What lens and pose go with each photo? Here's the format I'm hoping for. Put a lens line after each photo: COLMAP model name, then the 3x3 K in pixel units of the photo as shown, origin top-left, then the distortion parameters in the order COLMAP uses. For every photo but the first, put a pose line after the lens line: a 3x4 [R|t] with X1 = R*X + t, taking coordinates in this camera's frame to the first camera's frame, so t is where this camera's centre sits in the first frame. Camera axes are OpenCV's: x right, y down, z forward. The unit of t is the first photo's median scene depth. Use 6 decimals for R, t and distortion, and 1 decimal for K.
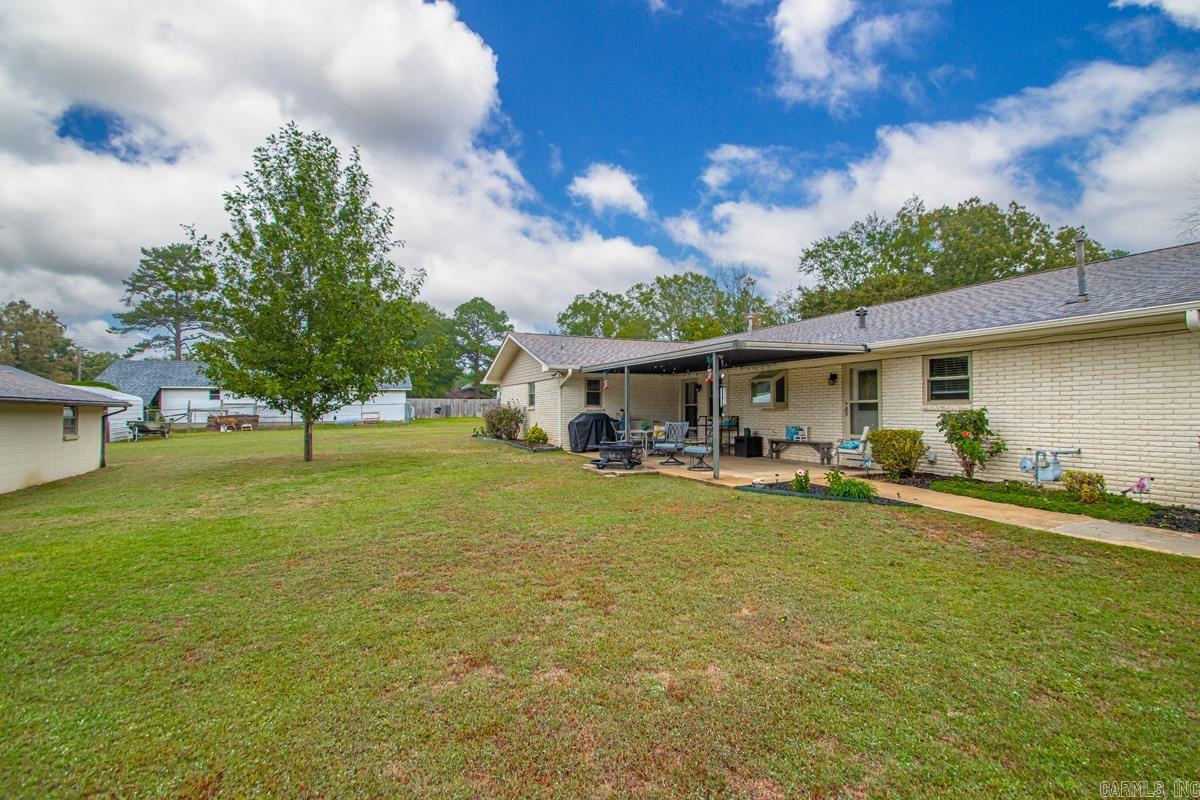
lens RADIAL K [[556.0, 0, 607.4], [0, 556.0, 400.7], [0, 0, 1]] dist [0.012268, -0.015762]
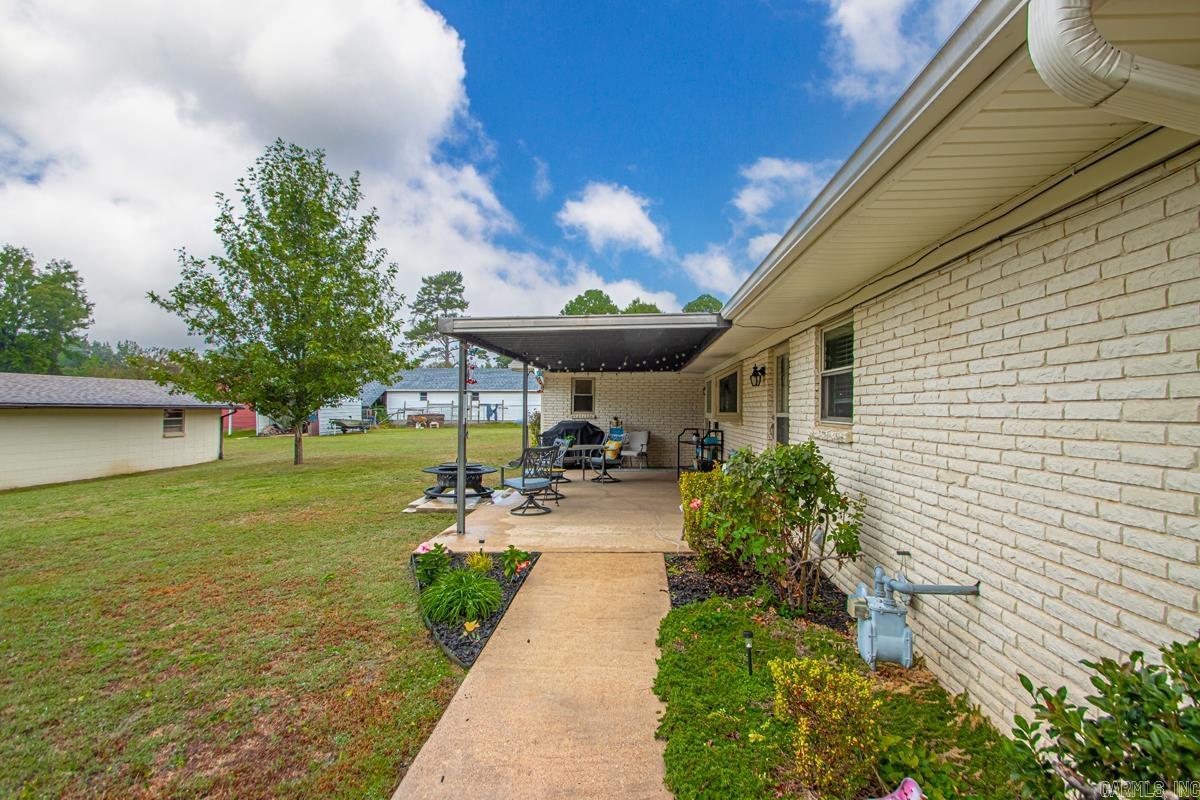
lens RADIAL K [[556.0, 0, 607.4], [0, 556.0, 400.7], [0, 0, 1]] dist [0.012268, -0.015762]
pose [[0.891057, 0.000500, -0.453890, 0.466181], [0.000986, 0.999995, 0.003038, -0.012553], [0.453889, -0.003155, 0.891052, 0.353132]]
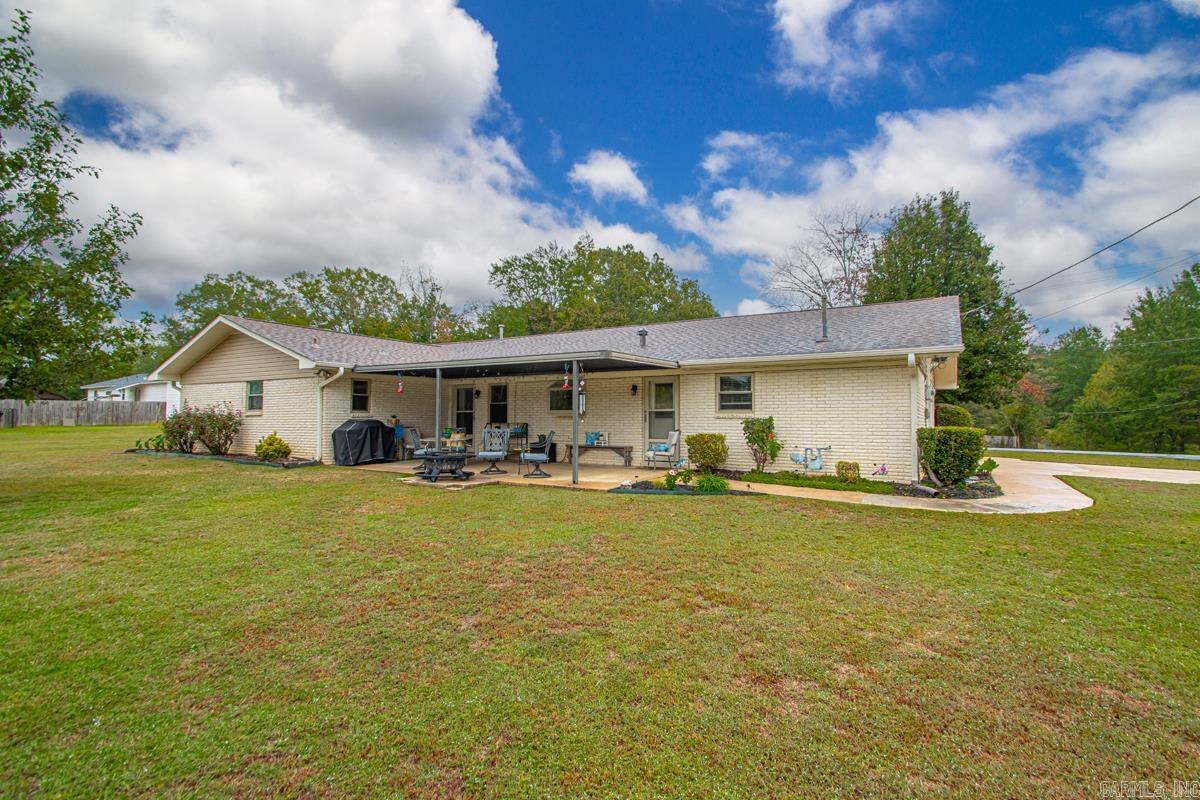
lens RADIAL K [[556.0, 0, 607.4], [0, 556.0, 400.7], [0, 0, 1]] dist [0.012268, -0.015762]
pose [[0.827740, 0.021776, 0.560690, -0.238066], [-0.013869, 0.999735, -0.018353, 0.003780], [-0.560941, 0.007415, 0.827823, 0.086110]]
